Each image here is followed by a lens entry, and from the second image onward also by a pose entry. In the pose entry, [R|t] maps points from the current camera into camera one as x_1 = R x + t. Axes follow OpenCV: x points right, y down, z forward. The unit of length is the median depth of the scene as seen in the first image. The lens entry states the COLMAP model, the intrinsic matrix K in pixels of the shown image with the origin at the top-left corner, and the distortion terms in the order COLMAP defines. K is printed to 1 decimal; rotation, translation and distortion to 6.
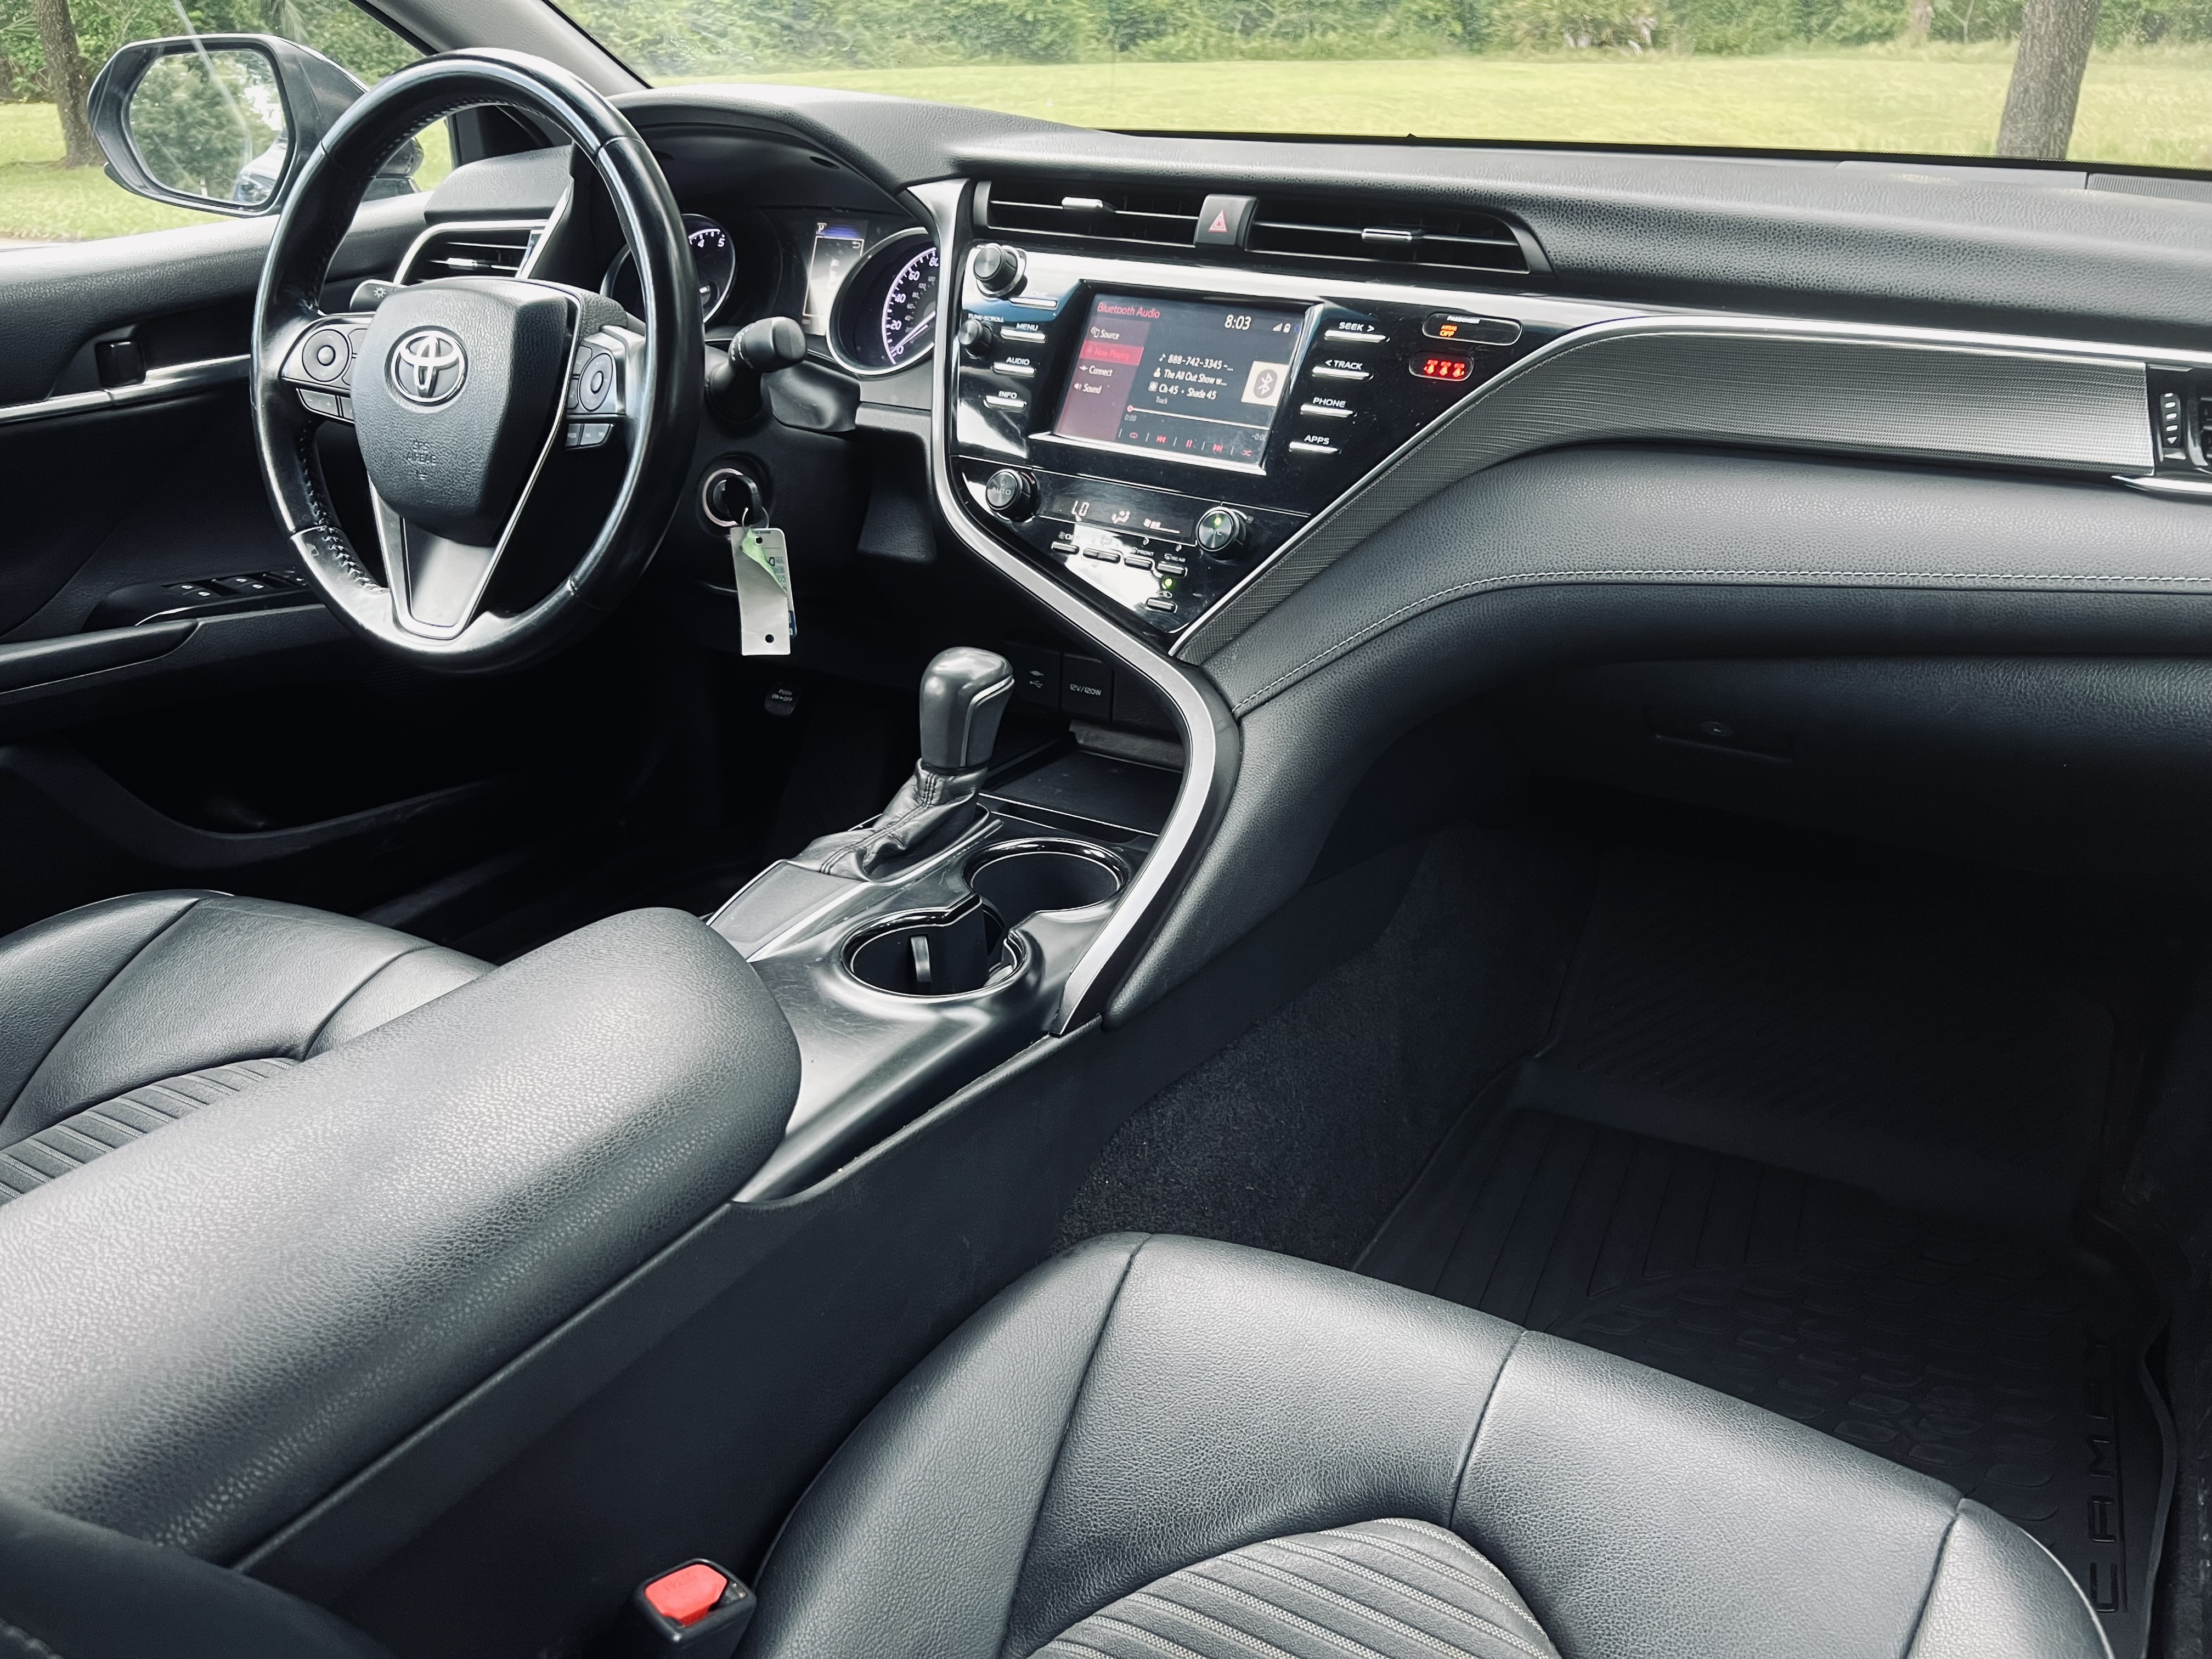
lens RADIAL K [[1684.9, 0, 1120.5], [0, 1684.9, 844.0], [0, 0, 1]] dist [0.055610, -0.066209]
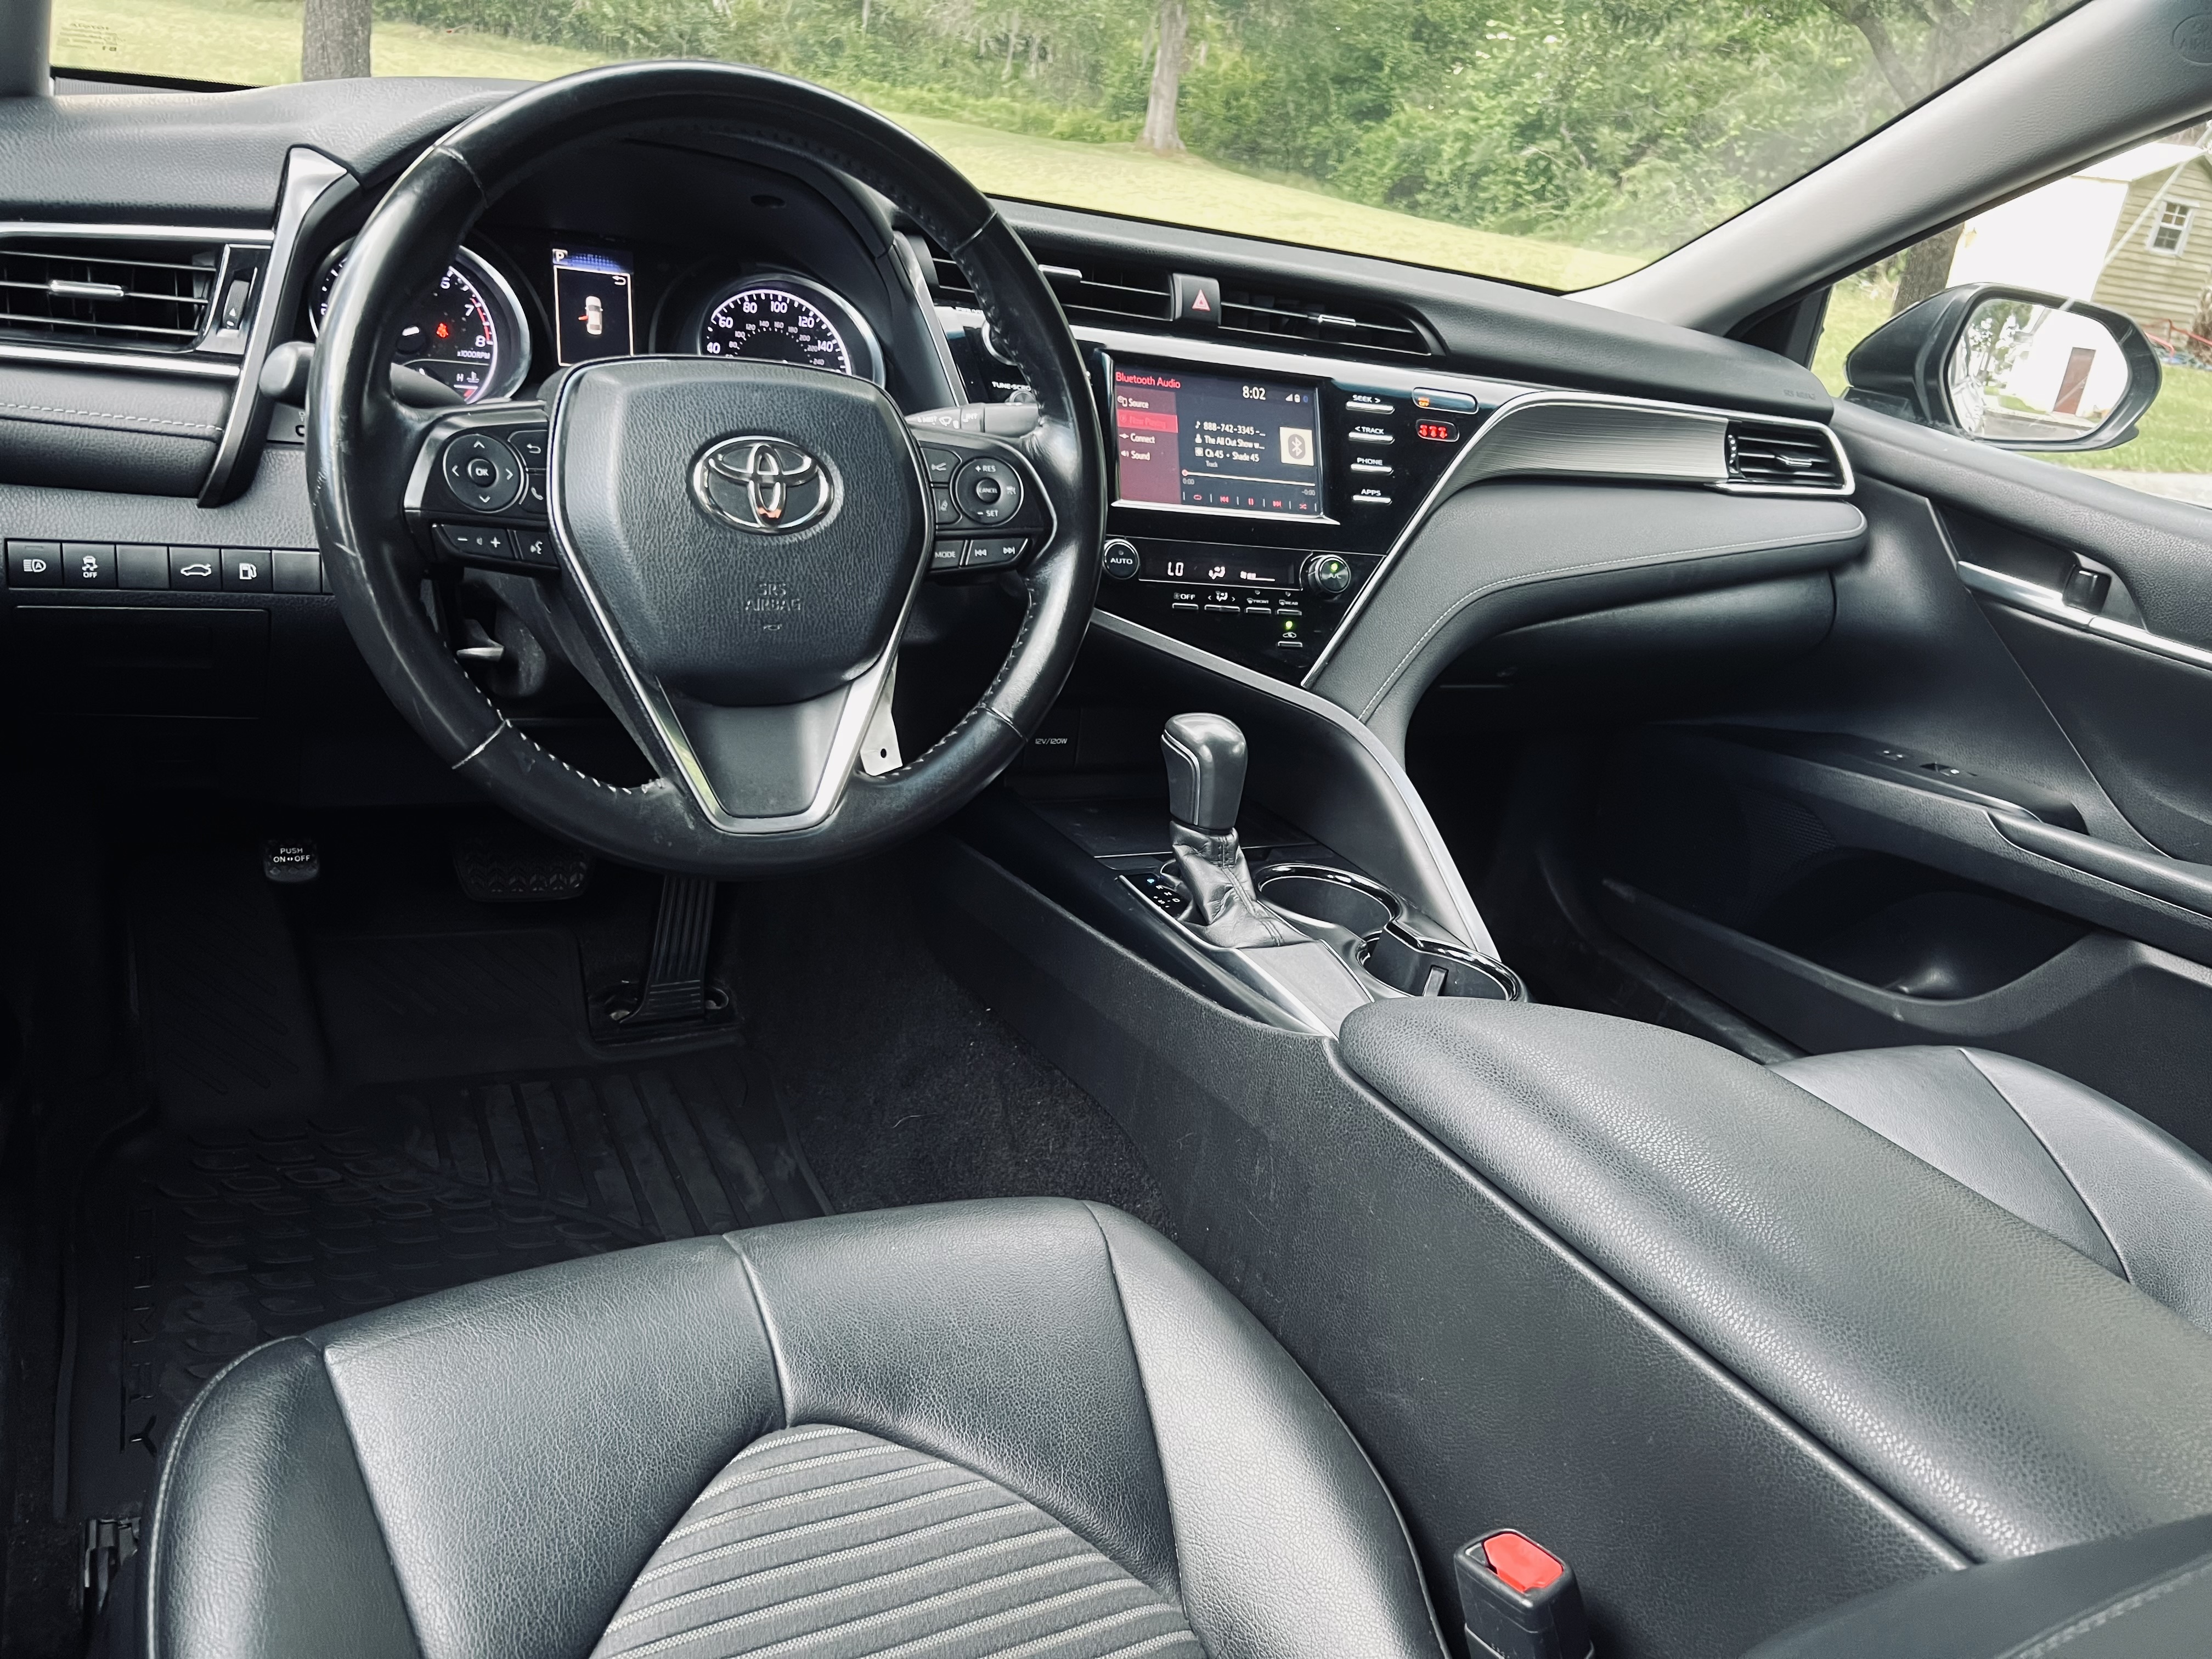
lens RADIAL K [[1684.9, 0, 1112.8], [0, 1684.9, 857.2], [0, 0, 1]] dist [0.055610, -0.066209]
pose [[0.531198, -0.250196, 0.809463, -0.950877], [0.213963, 0.964050, 0.157567, -0.199120], [-0.819786, 0.089496, 0.565634, 0.444197]]
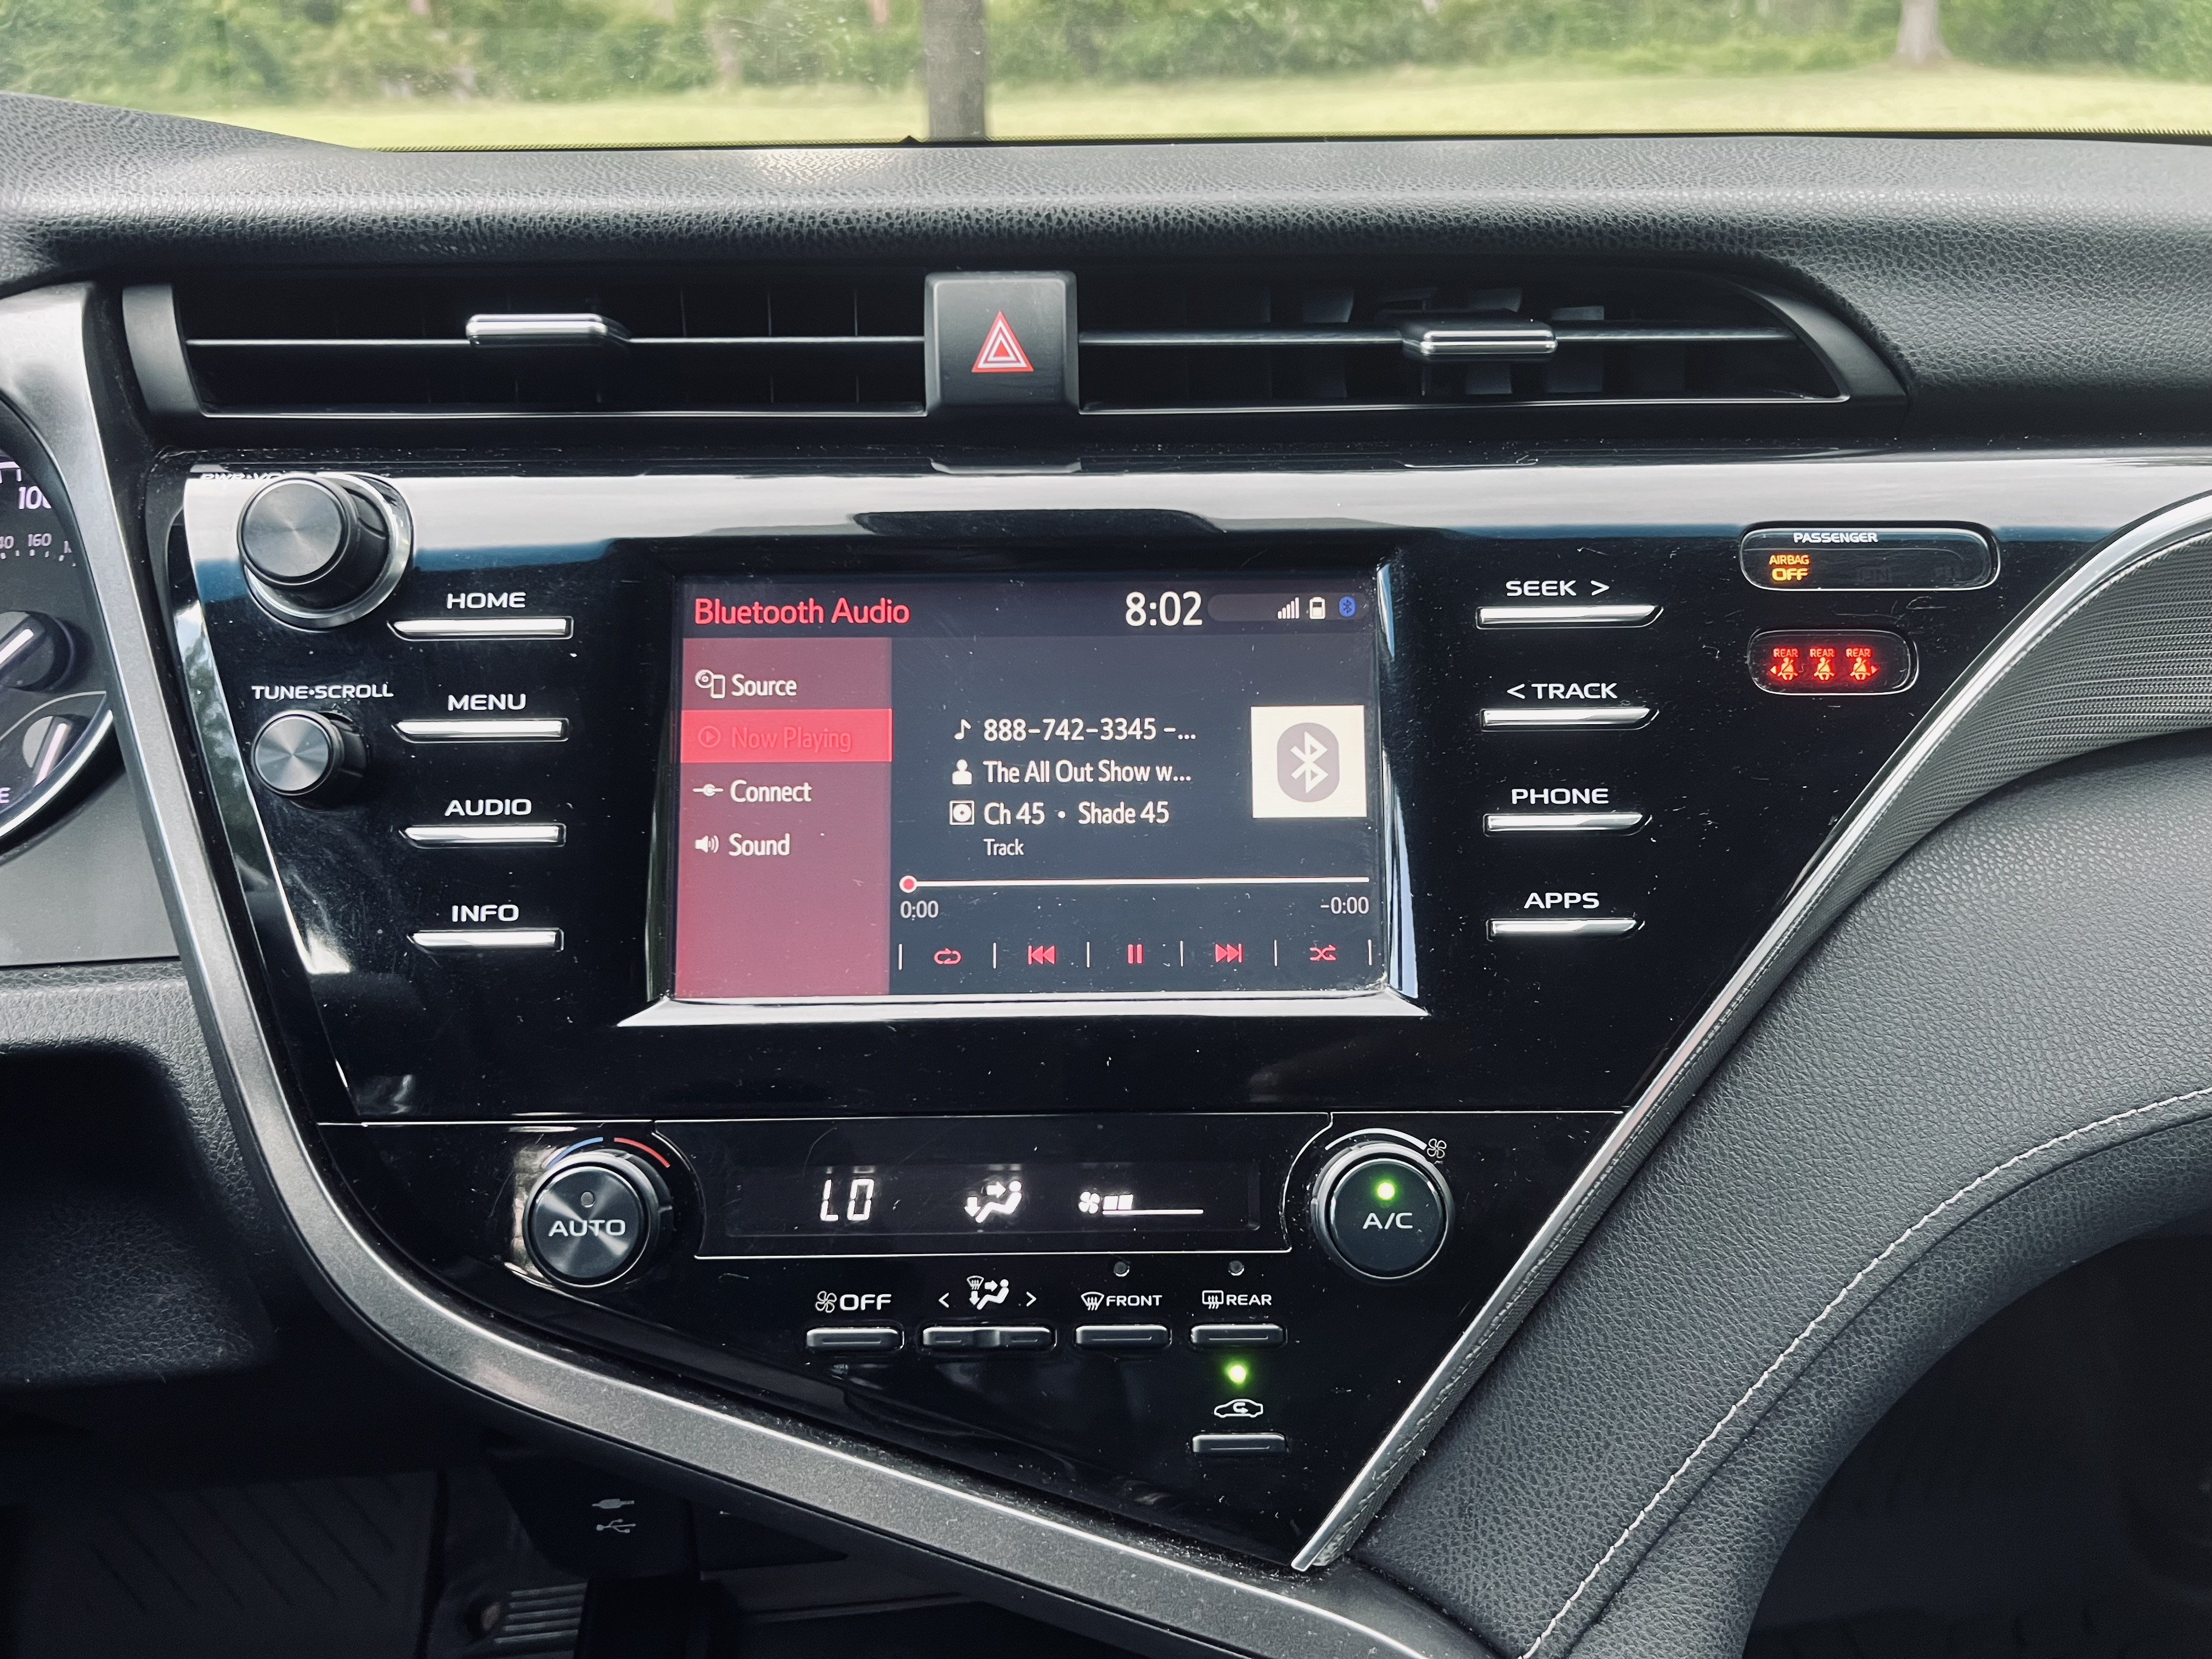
lens RADIAL K [[1684.9, 0, 1124.6], [0, 1684.9, 838.8], [0, 0, 1]] dist [0.055610, -0.066209]
pose [[0.813865, -0.248653, 0.525162, -0.138533], [0.262668, 0.963631, 0.049192, -0.270281], [-0.518295, 0.097907, 0.849579, 0.673051]]
